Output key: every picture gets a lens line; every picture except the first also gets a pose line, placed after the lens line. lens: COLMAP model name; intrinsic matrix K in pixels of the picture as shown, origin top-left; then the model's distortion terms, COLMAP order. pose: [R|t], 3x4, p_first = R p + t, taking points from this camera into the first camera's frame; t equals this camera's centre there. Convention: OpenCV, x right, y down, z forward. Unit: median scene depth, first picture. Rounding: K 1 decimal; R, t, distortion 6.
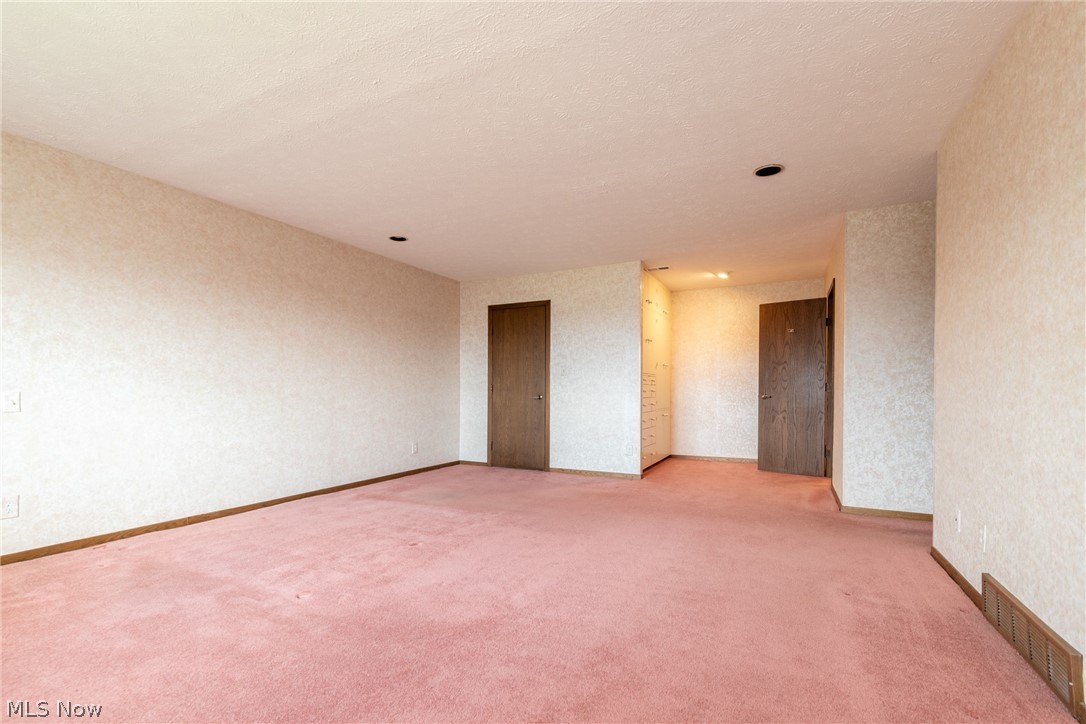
lens RADIAL K [[492.3, 0, 542.7], [0, 492.3, 380.4], [0, 0, 1]] dist [-0.000847, -0.000141]
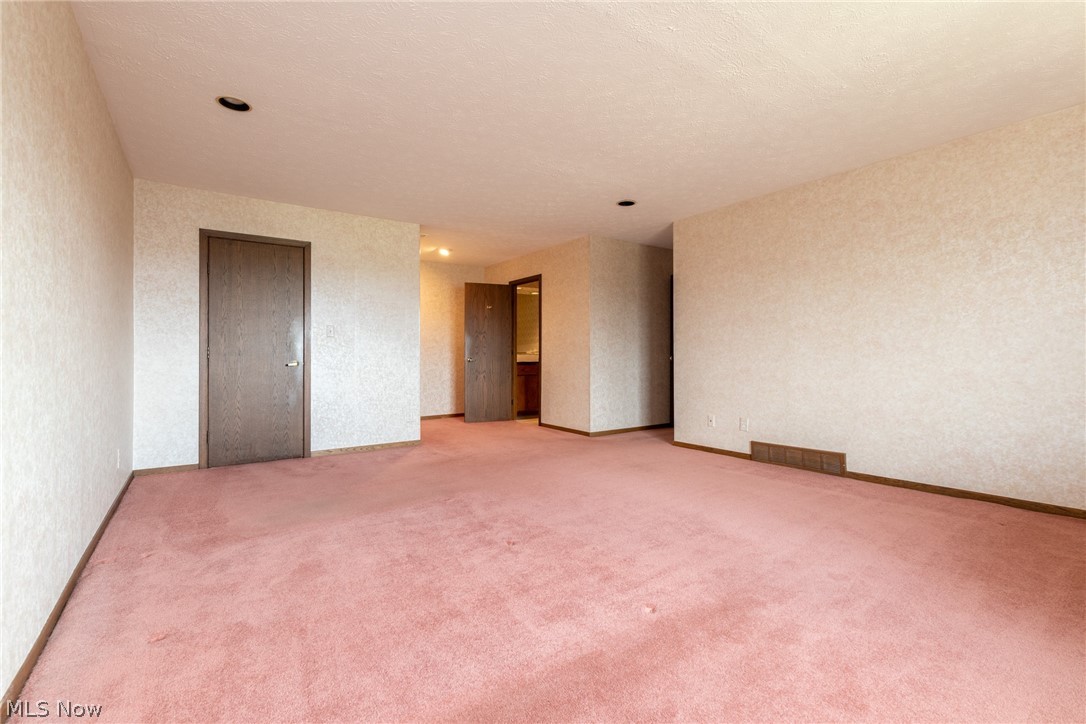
lens RADIAL K [[476.2, 0, 543.8], [0, 476.2, 337.5], [0, 0, 1]] dist [-0.001163, -0.000527]
pose [[0.471958, 0.032046, 0.881039, -0.488918], [-0.013960, 0.999486, -0.028876, 0.009018], [-0.881511, 0.001328, 0.472162, 0.301917]]
